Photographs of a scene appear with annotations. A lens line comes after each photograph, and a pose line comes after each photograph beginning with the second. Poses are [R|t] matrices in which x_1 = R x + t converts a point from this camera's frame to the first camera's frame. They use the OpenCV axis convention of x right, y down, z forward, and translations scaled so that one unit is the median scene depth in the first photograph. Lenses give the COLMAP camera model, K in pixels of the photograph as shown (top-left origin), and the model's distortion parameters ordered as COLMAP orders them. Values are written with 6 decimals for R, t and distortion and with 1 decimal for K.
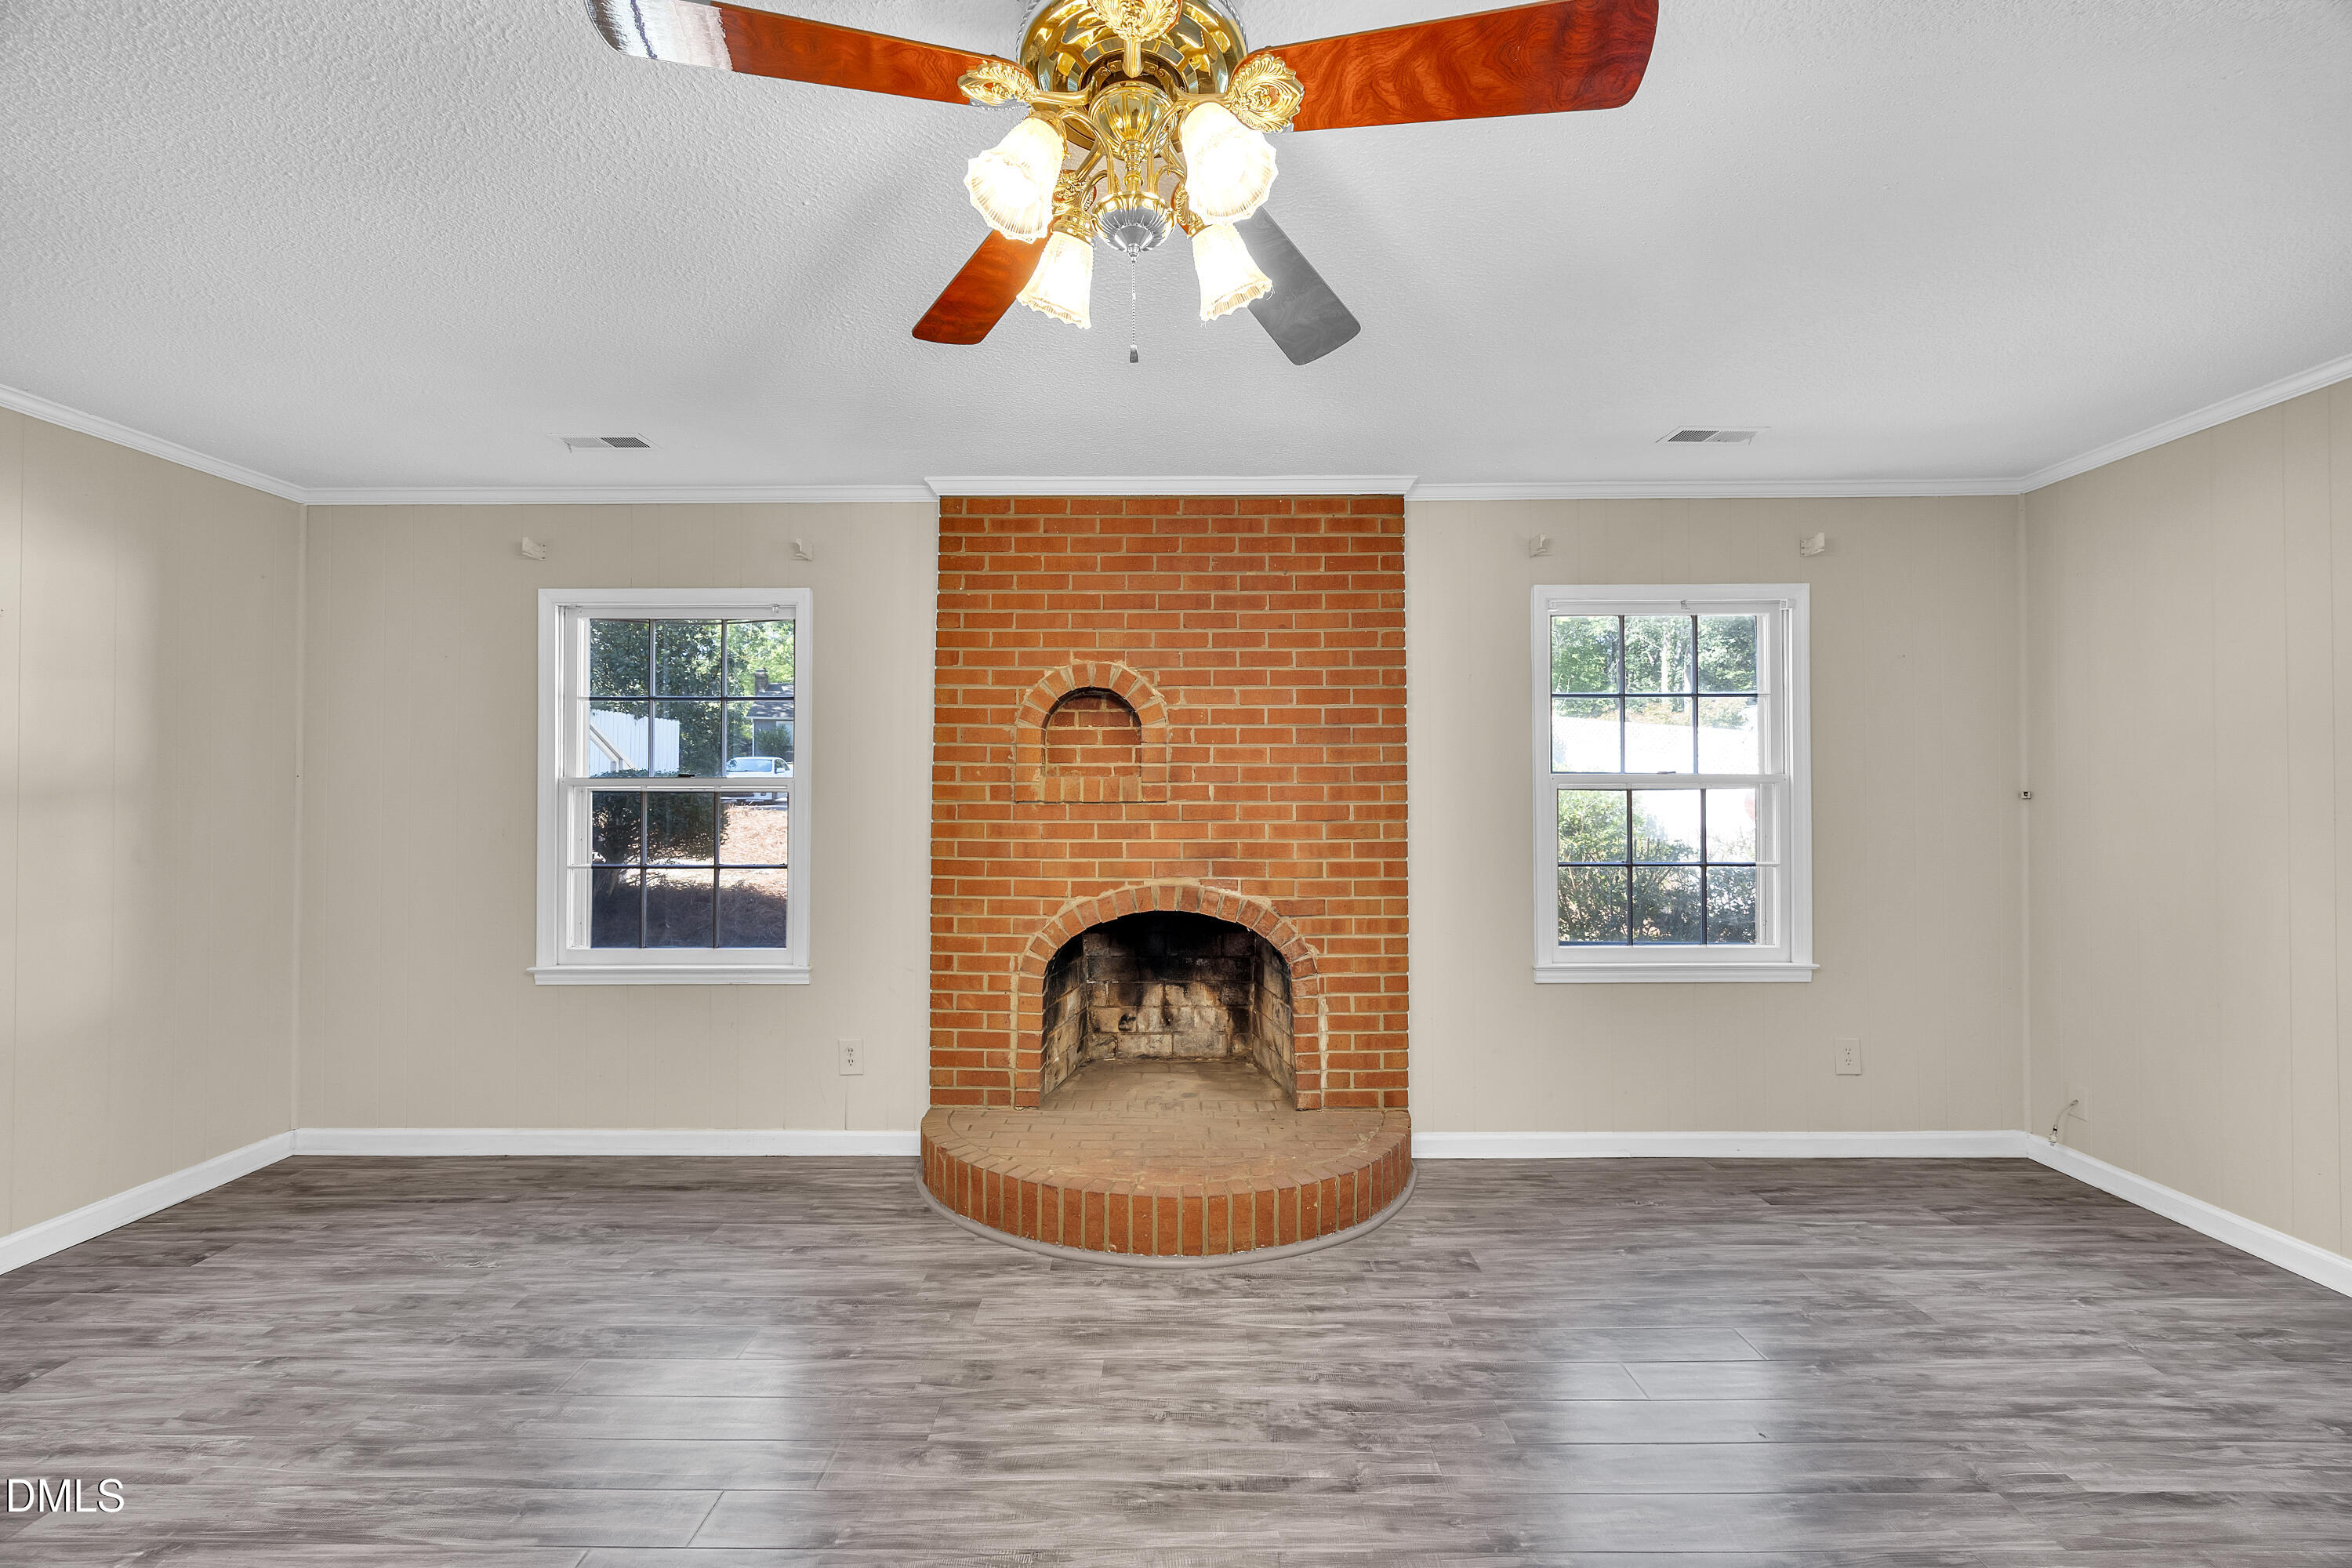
lens RADIAL K [[899.1, 0, 1171.3], [0, 899.1, 788.2], [0, 0, 1]] dist [-0.000288, -0.000169]
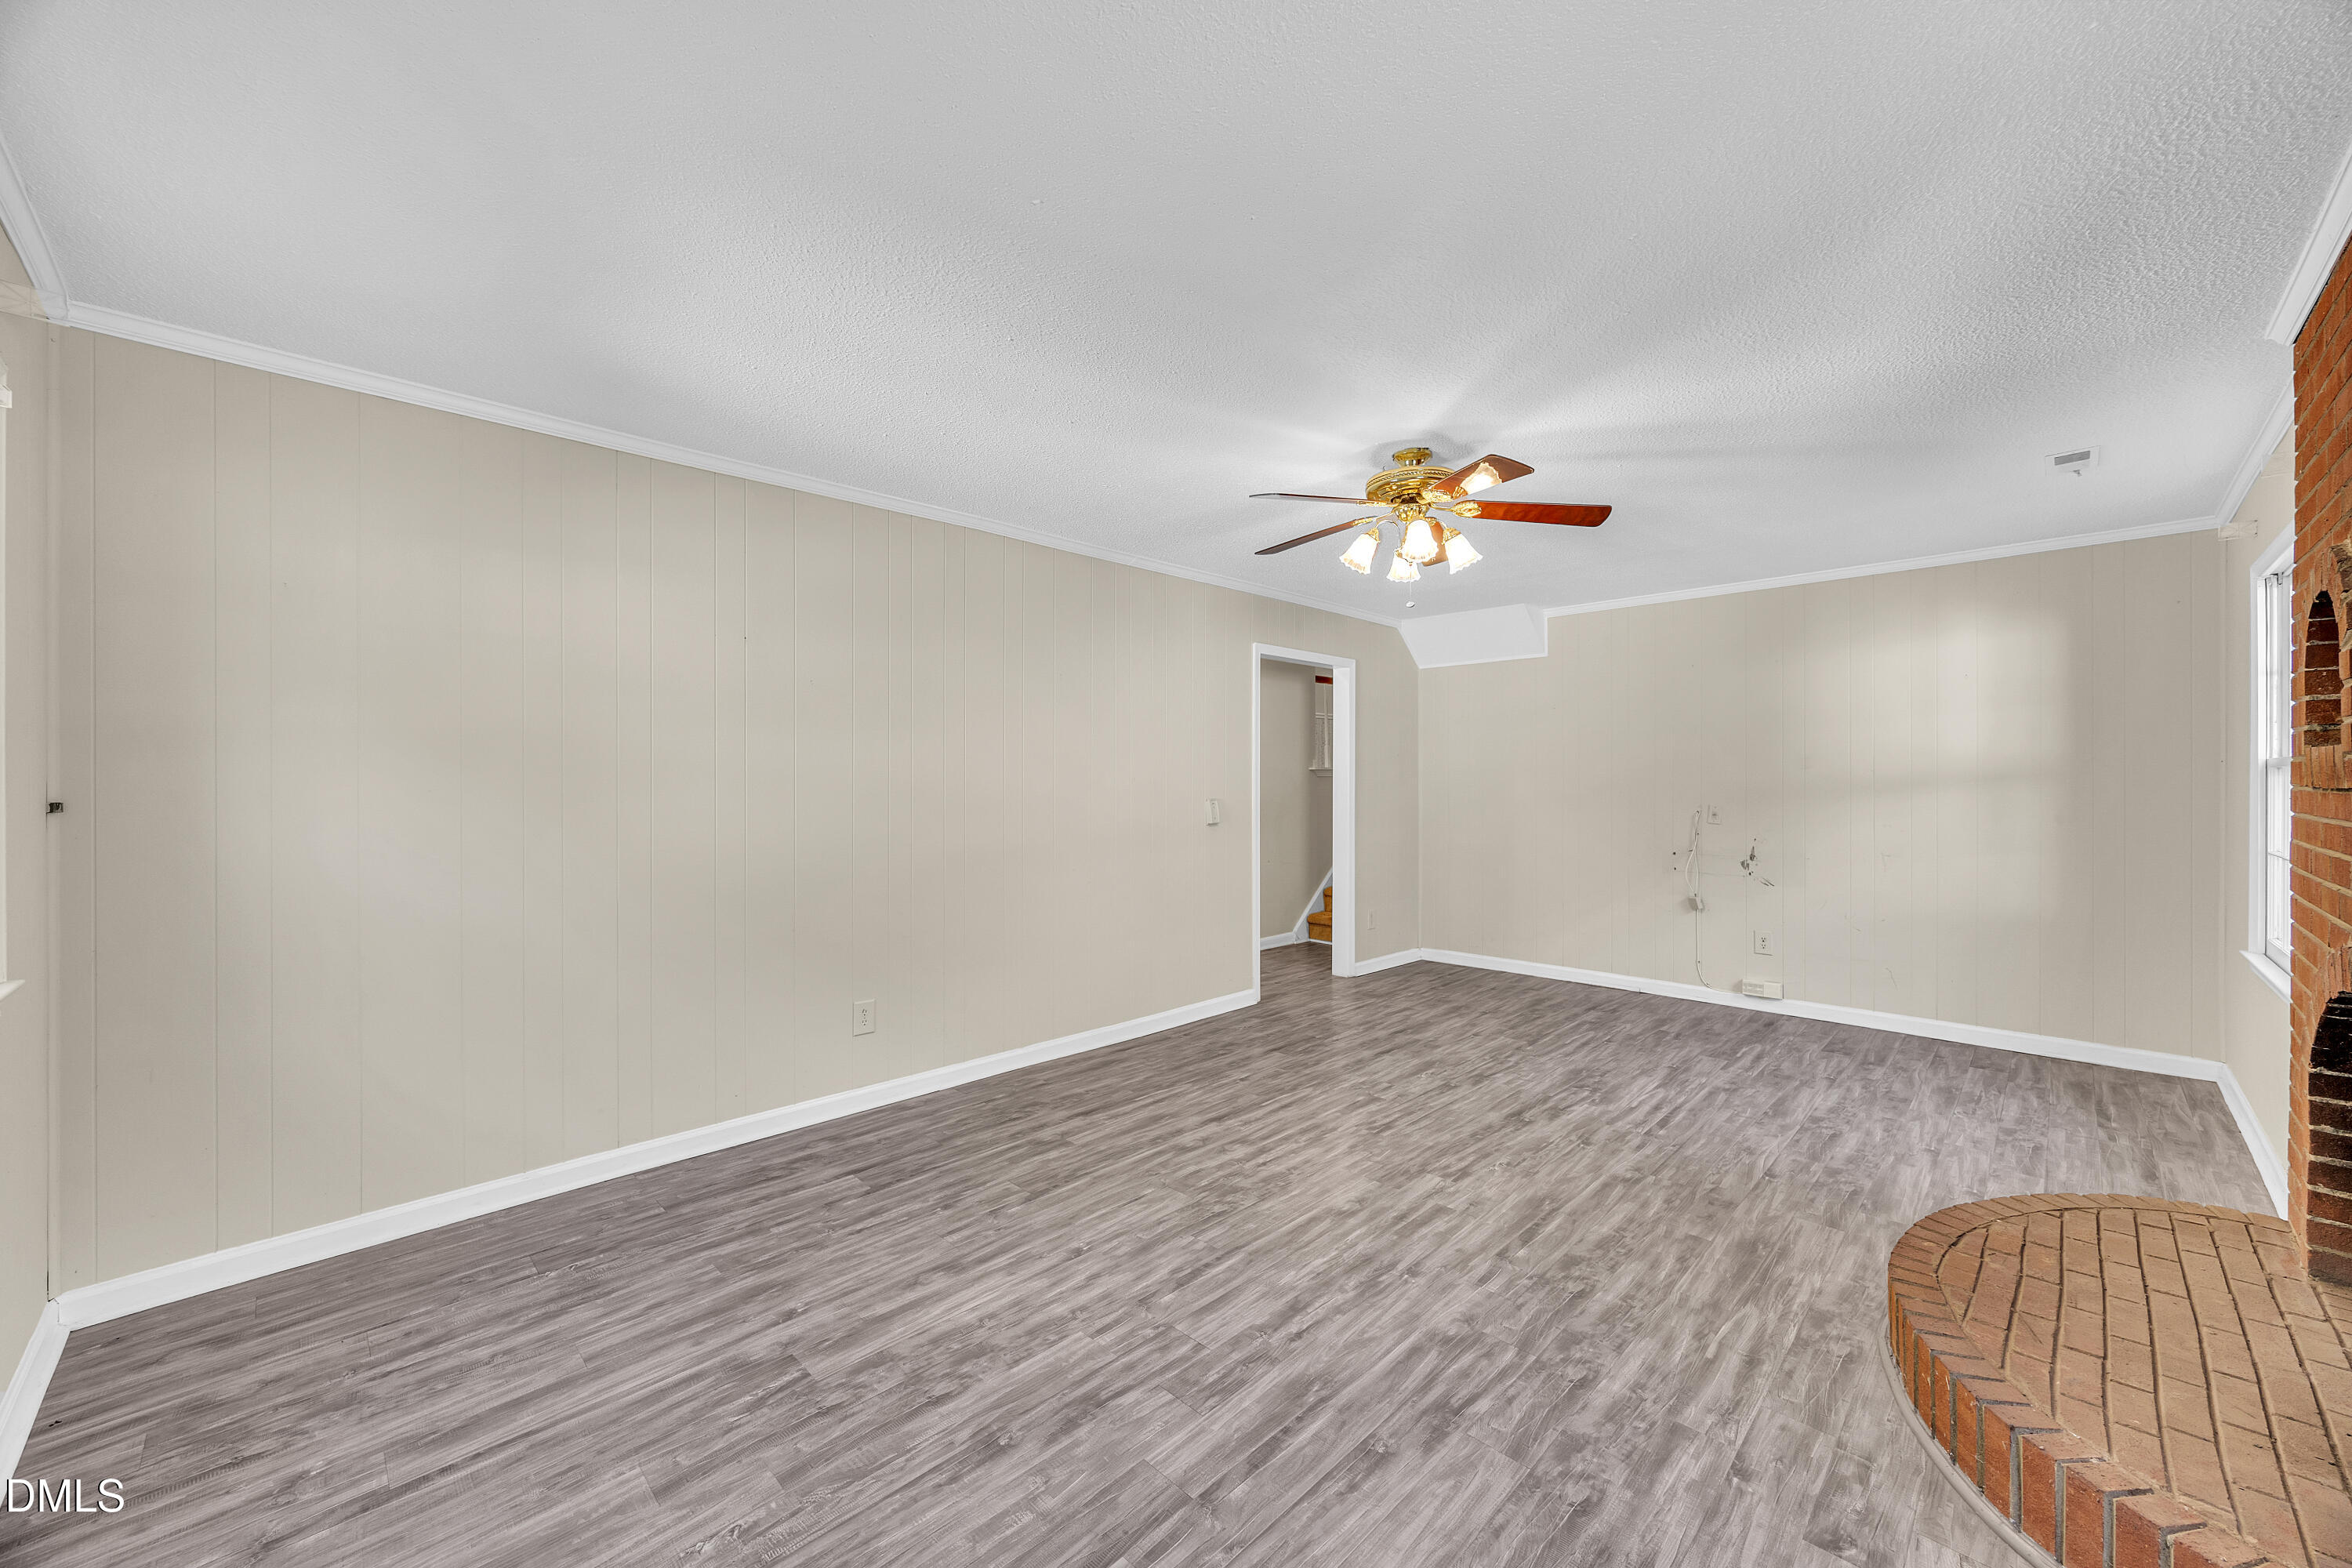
lens RADIAL K [[899.1, 0, 1175.4], [0, 899.1, 777.7], [0, 0, 1]] dist [-0.000288, -0.000169]
pose [[-0.703447, -0.002290, -0.710744, 0.854734], [0.006696, 0.999929, -0.009849, 0.008388], [0.710717, -0.011687, -0.703381, 0.882351]]
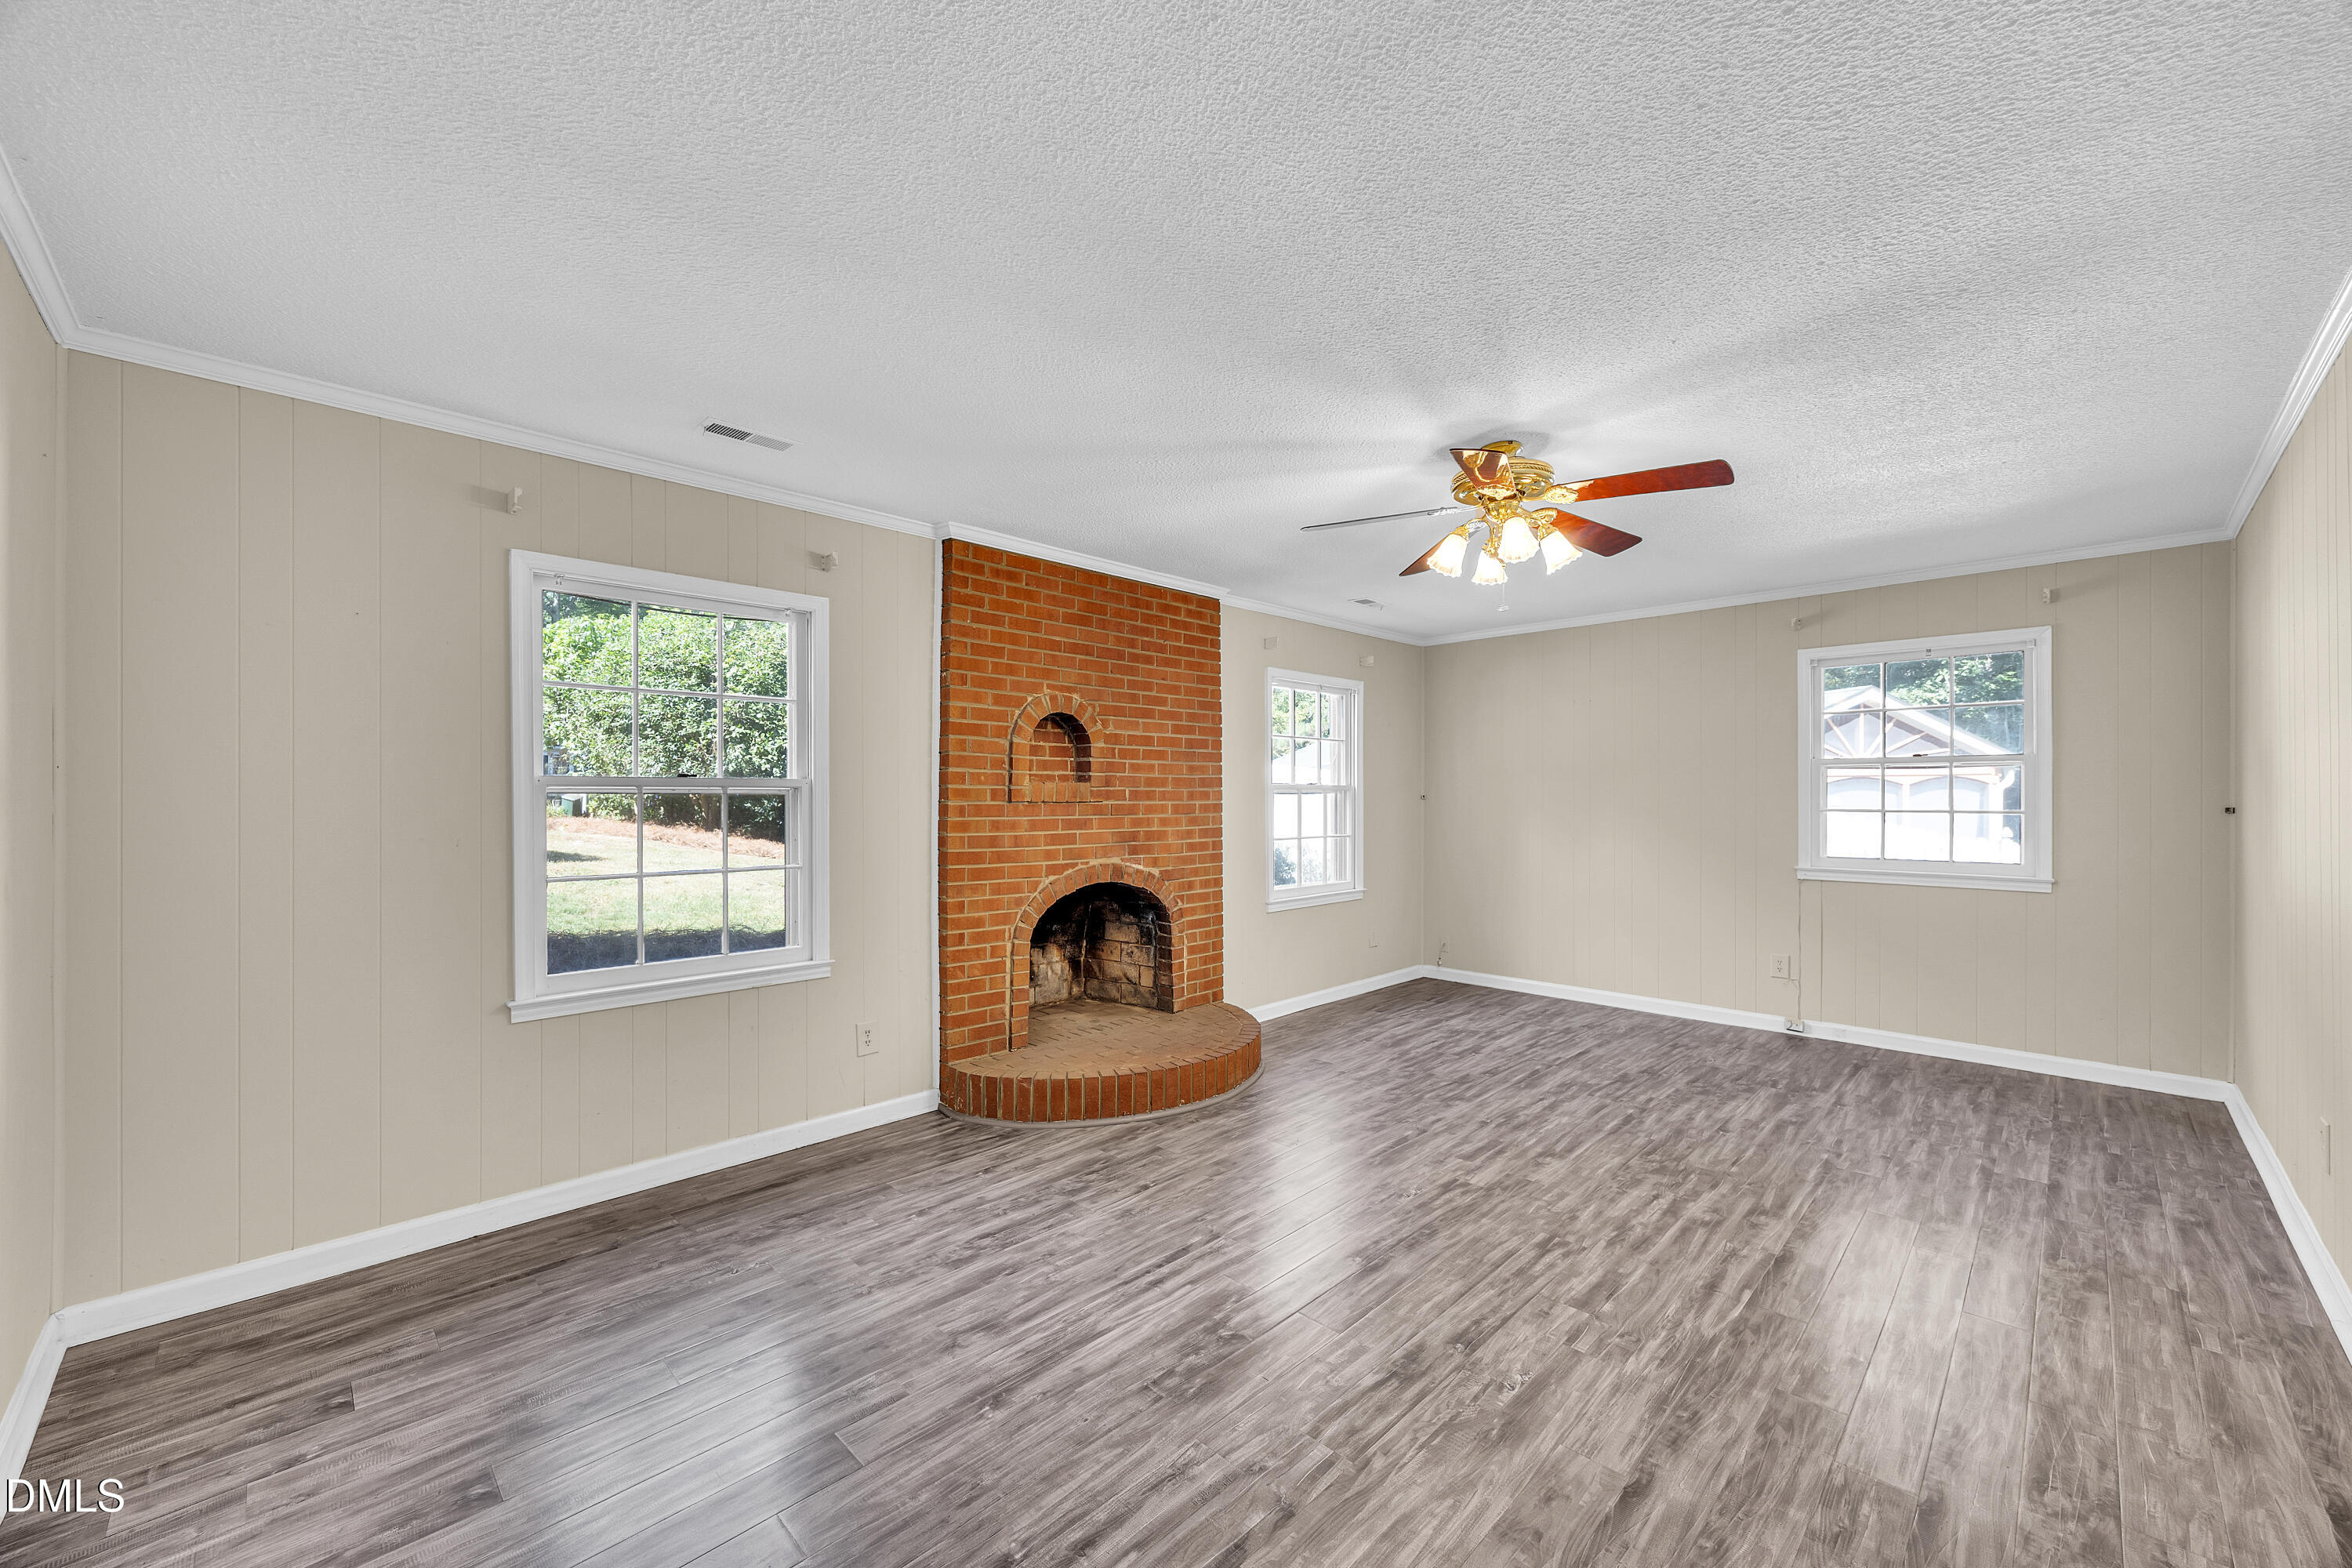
lens RADIAL K [[899.1, 0, 1175.1], [0, 899.1, 800.5], [0, 0, 1]] dist [-0.000288, -0.000169]
pose [[0.705427, -0.002245, 0.708779, -0.889117], [-0.005844, 0.999943, 0.008983, 0.000657], [-0.708758, -0.010479, 0.705374, -0.024859]]
